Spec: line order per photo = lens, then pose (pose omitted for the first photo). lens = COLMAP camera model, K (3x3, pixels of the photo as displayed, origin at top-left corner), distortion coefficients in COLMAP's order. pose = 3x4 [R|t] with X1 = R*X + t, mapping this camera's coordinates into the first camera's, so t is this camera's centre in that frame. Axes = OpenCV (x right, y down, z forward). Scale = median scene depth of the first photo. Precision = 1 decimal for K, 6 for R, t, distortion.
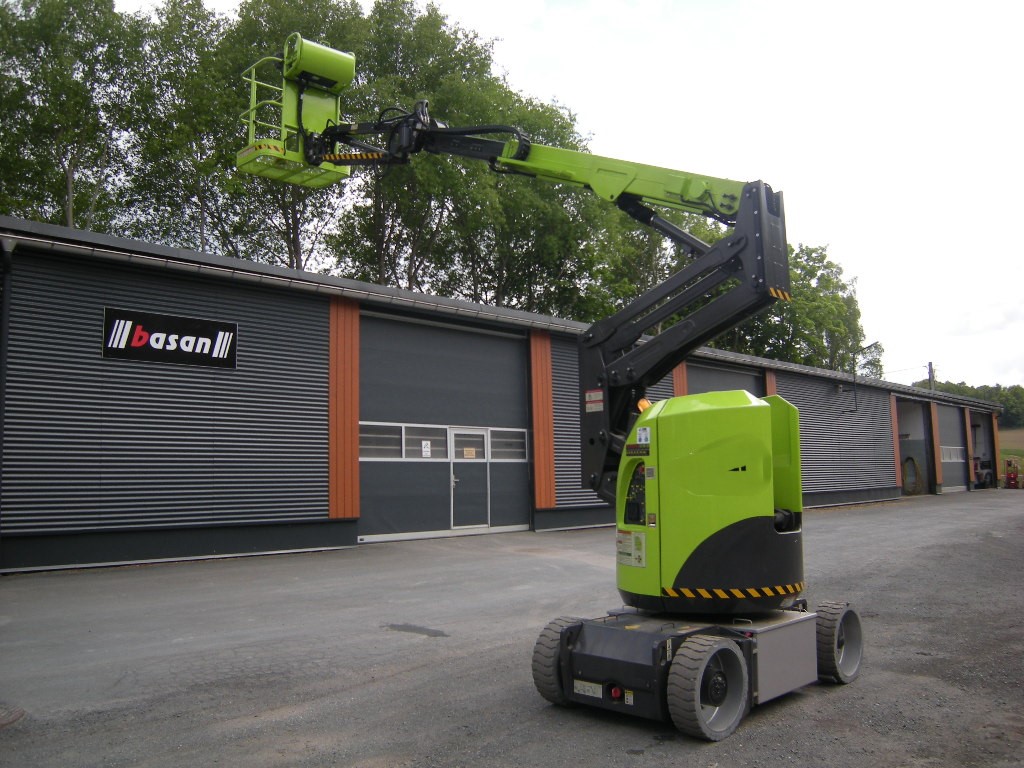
lens RADIAL K [[849.6, 0, 514.7], [0, 849.6, 386.0], [0, 0, 1]] dist [-0.122660, 0.060197]
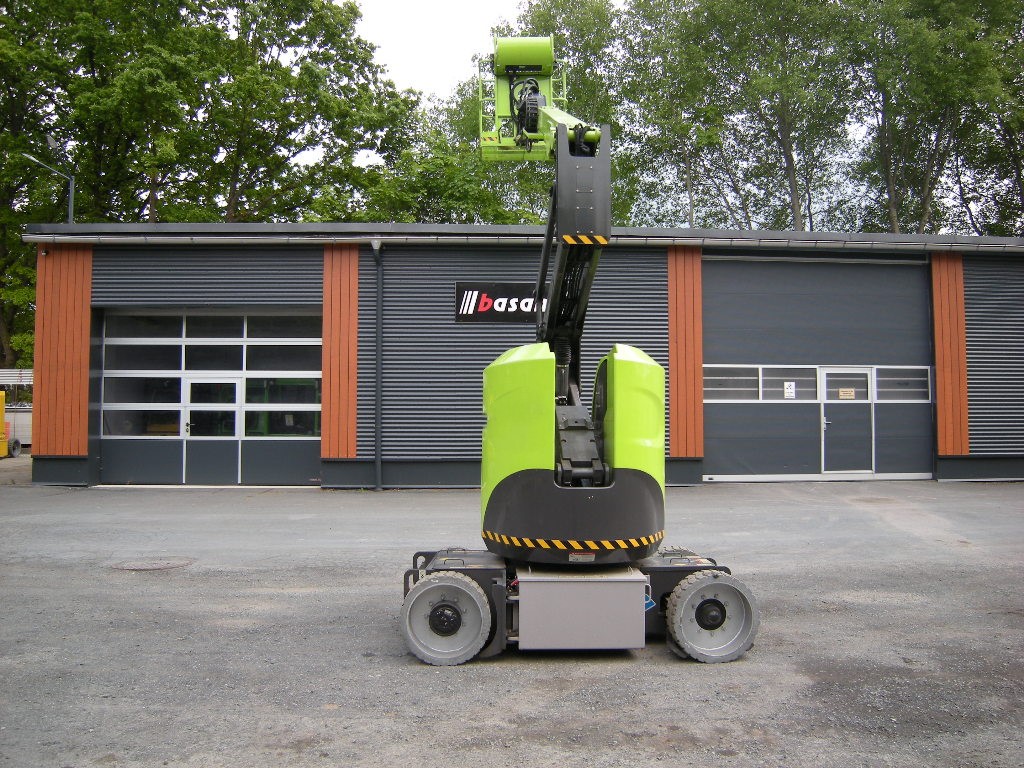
lens RADIAL K [[849.6, 0, 514.7], [0, 849.6, 386.0], [0, 0, 1]] dist [-0.122660, 0.060197]
pose [[0.734530, -0.010514, -0.678495, 0.351649], [0.061317, 0.996818, 0.050935, 0.001212], [0.675800, -0.079017, 0.732837, 0.089447]]
